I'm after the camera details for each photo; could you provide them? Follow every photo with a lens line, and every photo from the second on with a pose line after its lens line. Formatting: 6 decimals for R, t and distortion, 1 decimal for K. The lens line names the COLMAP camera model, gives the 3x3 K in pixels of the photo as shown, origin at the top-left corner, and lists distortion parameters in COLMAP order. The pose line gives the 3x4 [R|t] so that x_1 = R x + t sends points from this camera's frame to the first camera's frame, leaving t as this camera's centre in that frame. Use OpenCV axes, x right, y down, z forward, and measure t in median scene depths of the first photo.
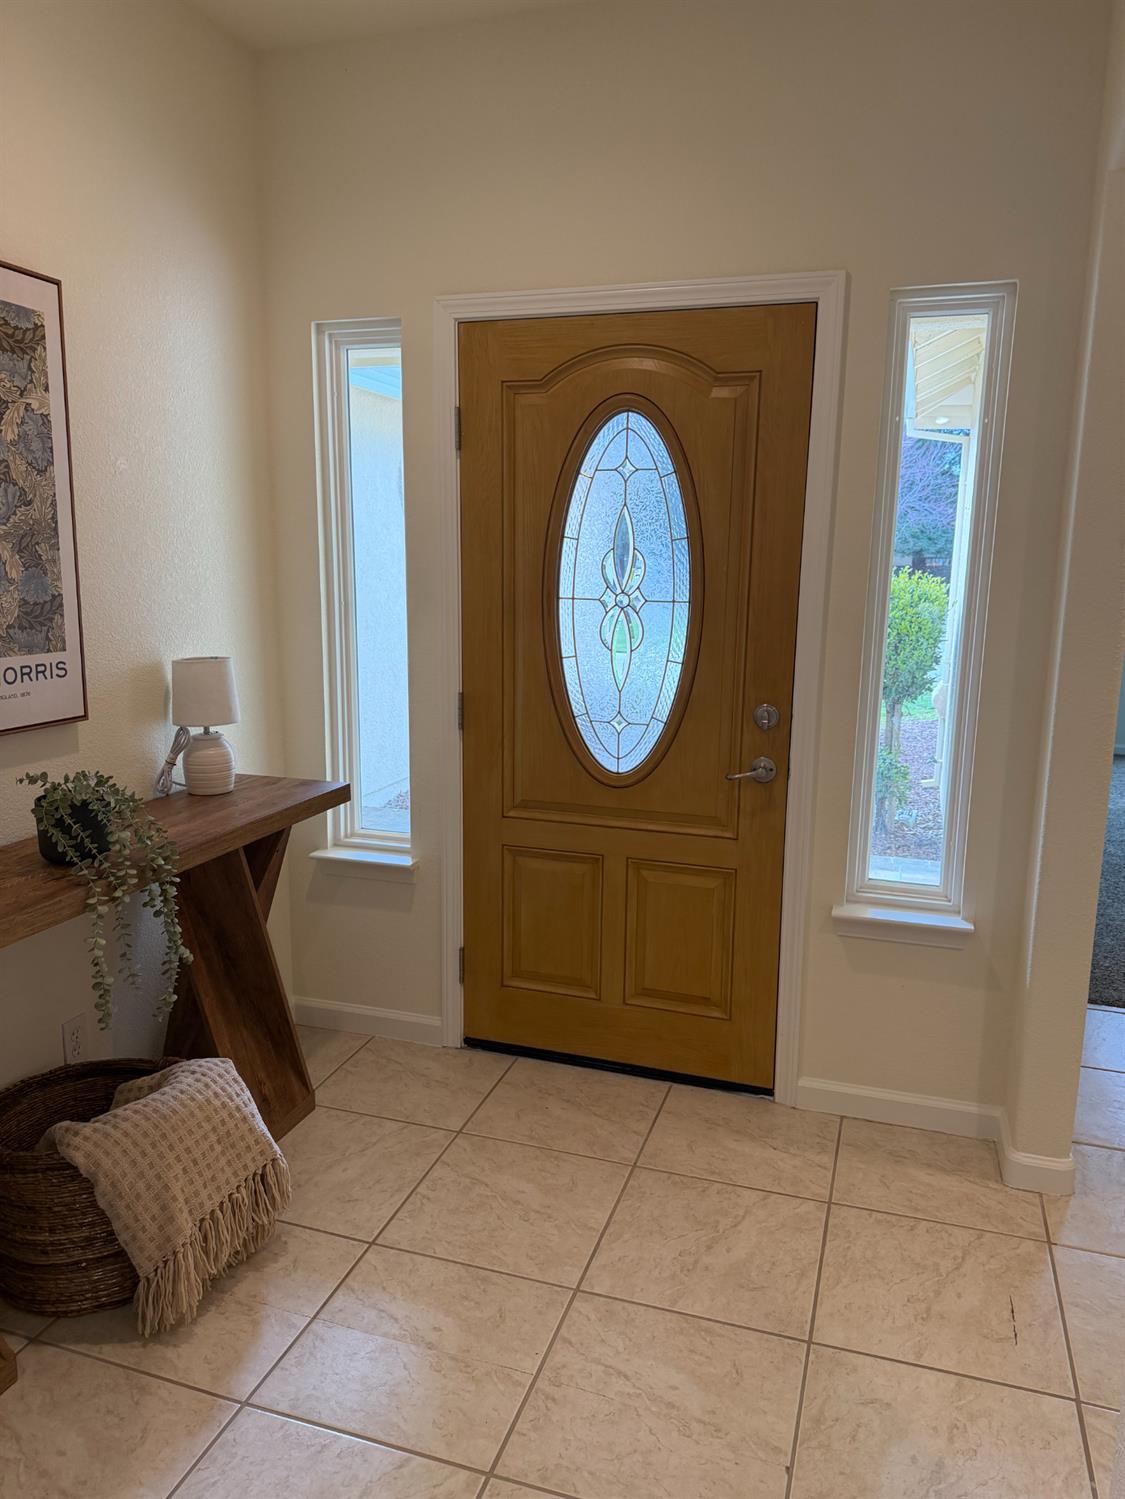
lens RADIAL K [[1041.4, 0, 573.8], [0, 1041.4, 754.3], [0, 0, 1]] dist [0.127812, -0.206422]
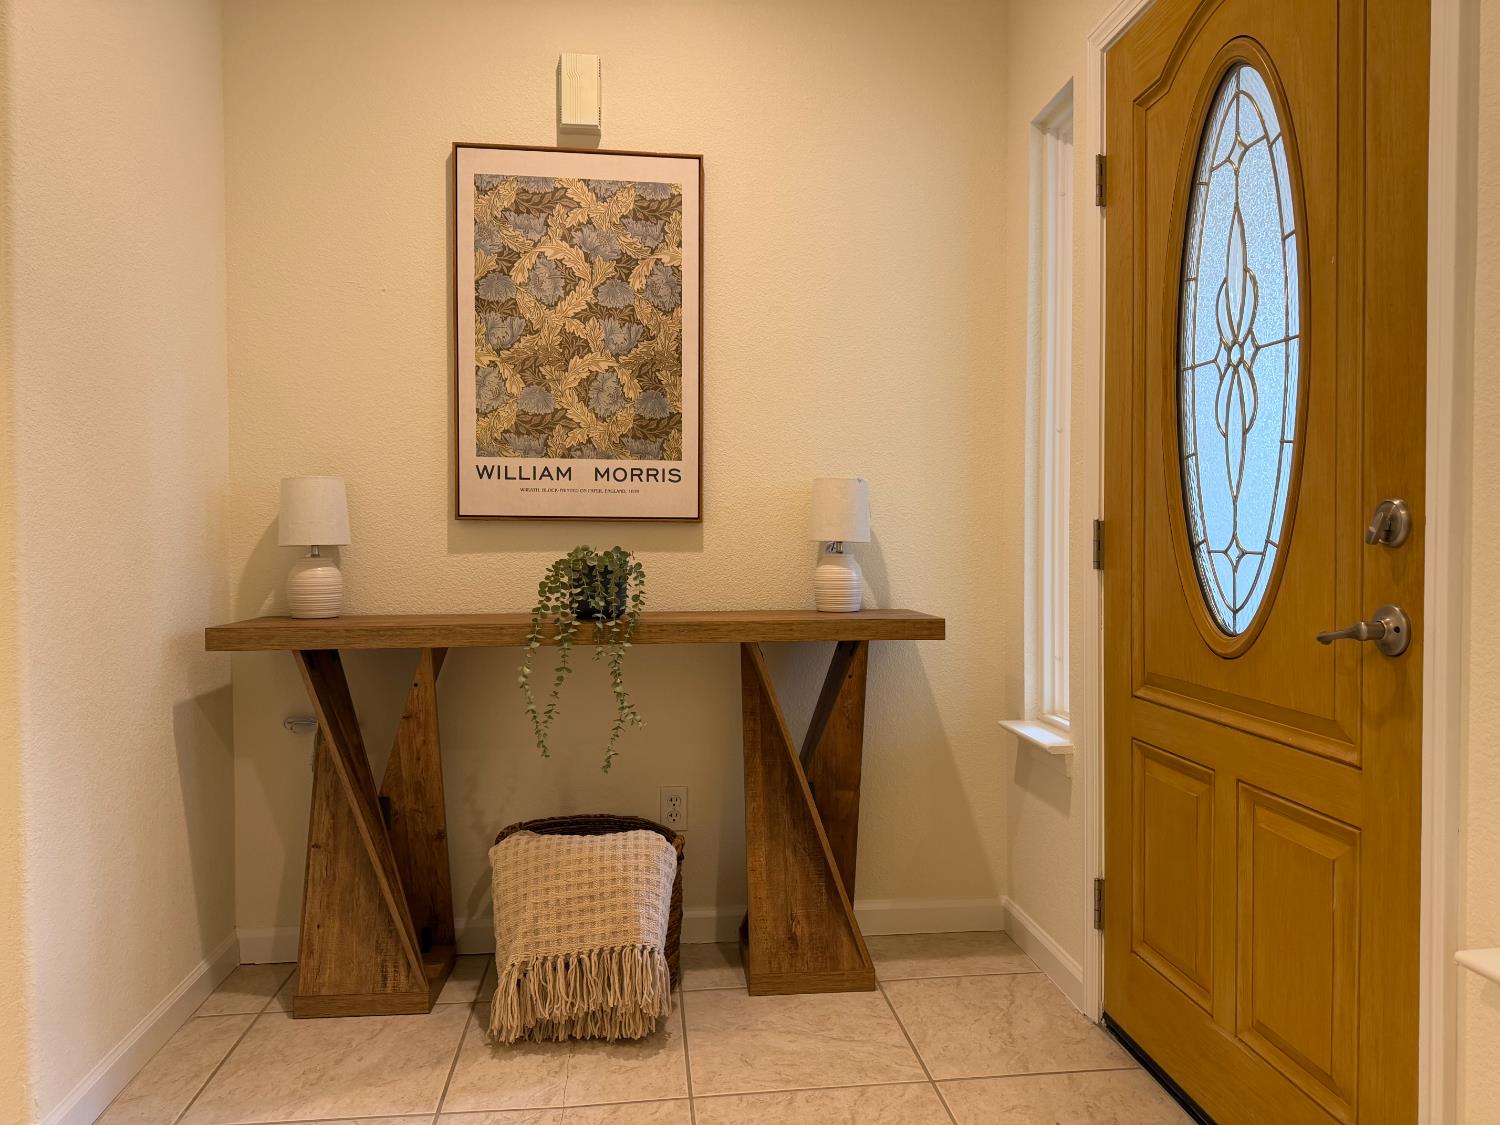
lens RADIAL K [[1042.1, 0, 747.2], [0, 1042.1, 561.6], [0, 0, 1]] dist [0.127812, -0.206422]
pose [[0.418195, 0.007618, -0.908325, 0.633163], [-0.163618, 0.984241, -0.067076, 0.082660], [0.893500, 0.176669, 0.412851, 0.623183]]
